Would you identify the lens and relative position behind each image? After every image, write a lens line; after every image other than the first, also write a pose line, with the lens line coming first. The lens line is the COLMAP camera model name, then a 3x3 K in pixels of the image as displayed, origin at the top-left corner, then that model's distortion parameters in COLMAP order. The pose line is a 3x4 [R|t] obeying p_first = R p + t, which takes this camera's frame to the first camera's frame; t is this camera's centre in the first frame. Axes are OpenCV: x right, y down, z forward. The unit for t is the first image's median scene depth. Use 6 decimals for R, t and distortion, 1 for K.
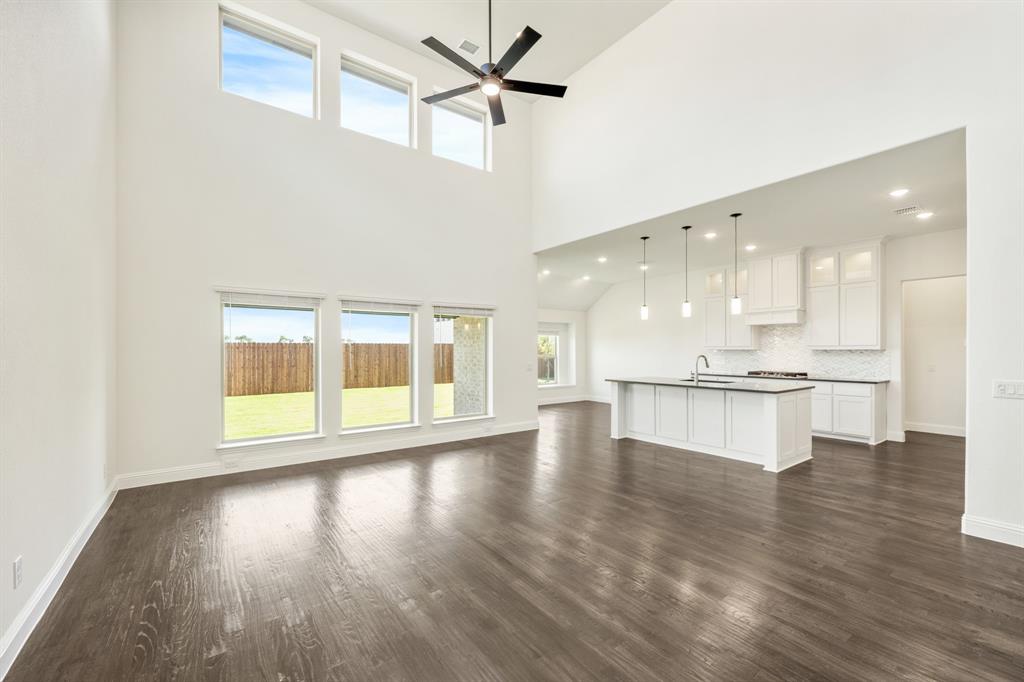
lens RADIAL K [[420.2, 0, 516.1], [0, 420.2, 349.5], [0, 0, 1]] dist [0.002529, 0.000554]
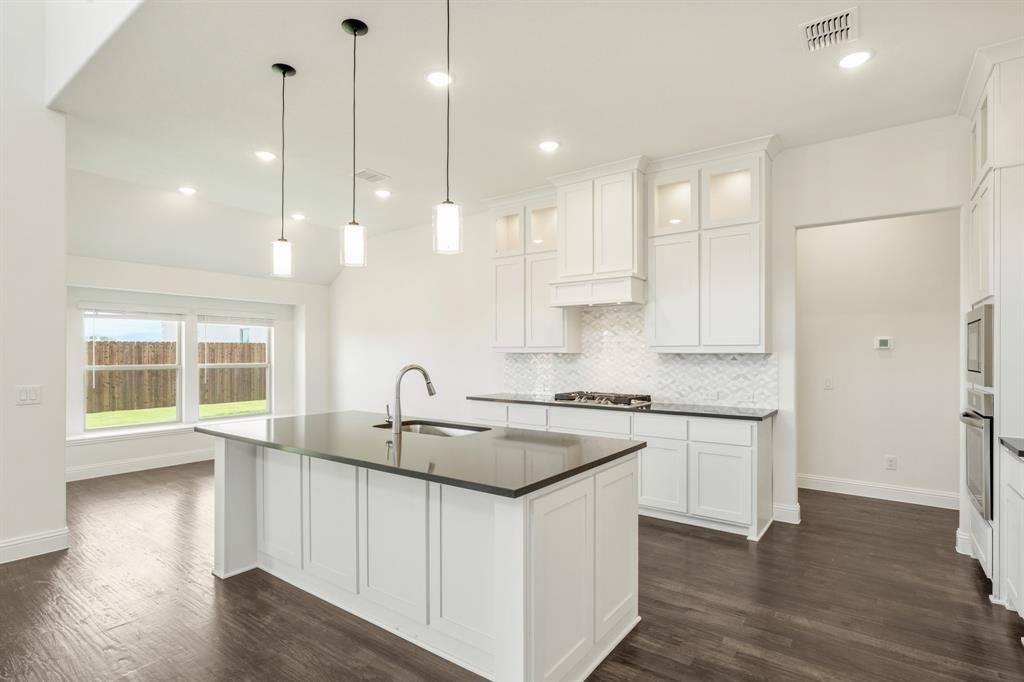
lens RADIAL K [[516.2, 0, 513.4], [0, 516.2, 350.6], [0, 0, 1]] dist [0.004228, 0.000771]
pose [[0.954749, 0.005469, 0.297362, 0.340469], [-0.004168, 0.999979, -0.005009, 0.001196], [-0.297383, 0.003543, 0.954752, 0.435811]]
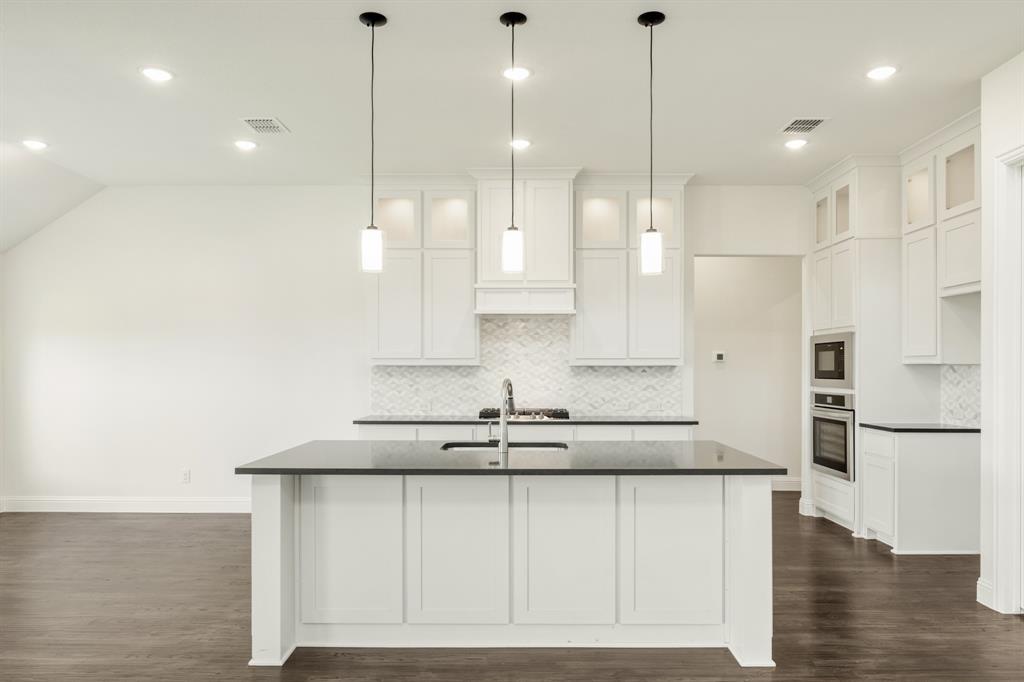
lens RADIAL K [[690.2, 0, 524.2], [0, 690.2, 364.5], [0, 0, 1]] dist [-0.007282, -0.000932]
pose [[0.604279, 0.003559, 0.796765, -0.041162], [-0.003145, 0.999993, -0.002081, 0.000955], [-0.796767, -0.001248, 0.604286, 0.541116]]
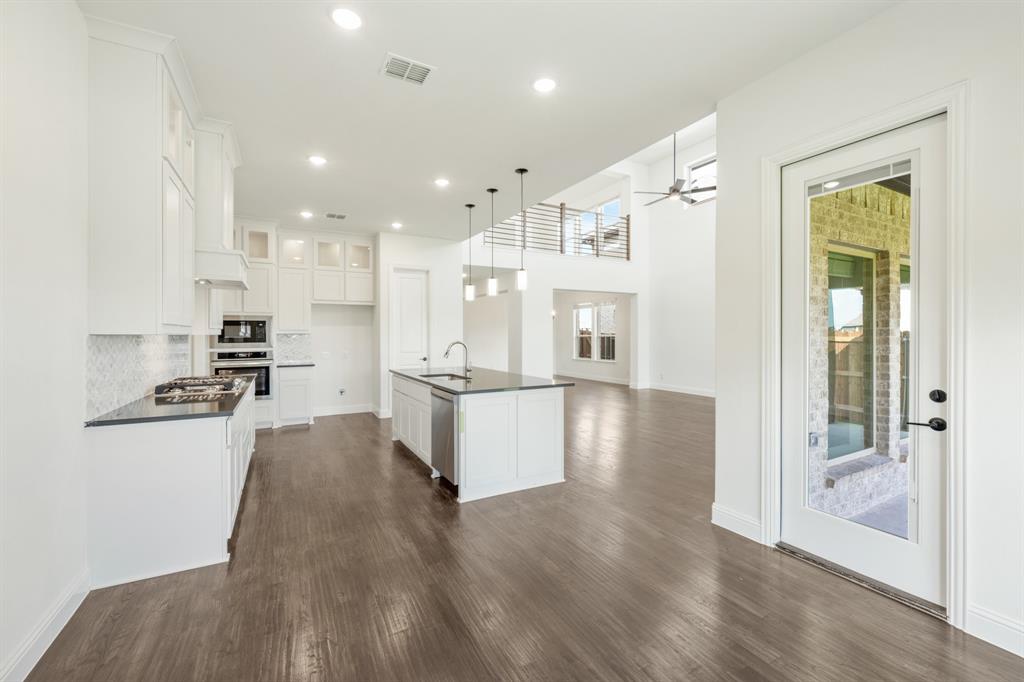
lens RADIAL K [[420.2, 0, 514.4], [0, 420.2, 334.1], [0, 0, 1]] dist [0.002529, 0.000554]
pose [[-0.989796, 0.002835, 0.142466, 0.202339], [0.003122, 0.999994, 0.001786, -0.001737], [-0.142460, 0.002212, -0.989798, 1.531540]]
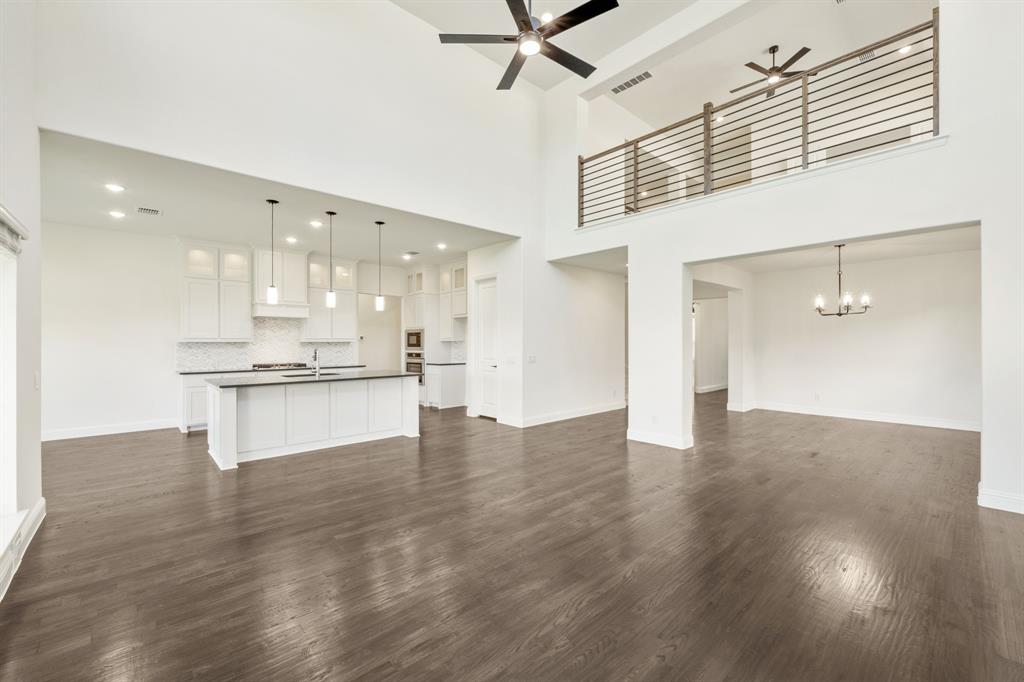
lens RADIAL K [[420.2, 0, 504.4], [0, 420.2, 341.7], [0, 0, 1]] dist [0.002529, 0.000554]
pose [[-0.075358, 0.000505, 0.997156, -0.482038], [0.000240, 1.000000, -0.000488, 0.000315], [-0.997157, 0.000202, -0.075358, 0.571752]]
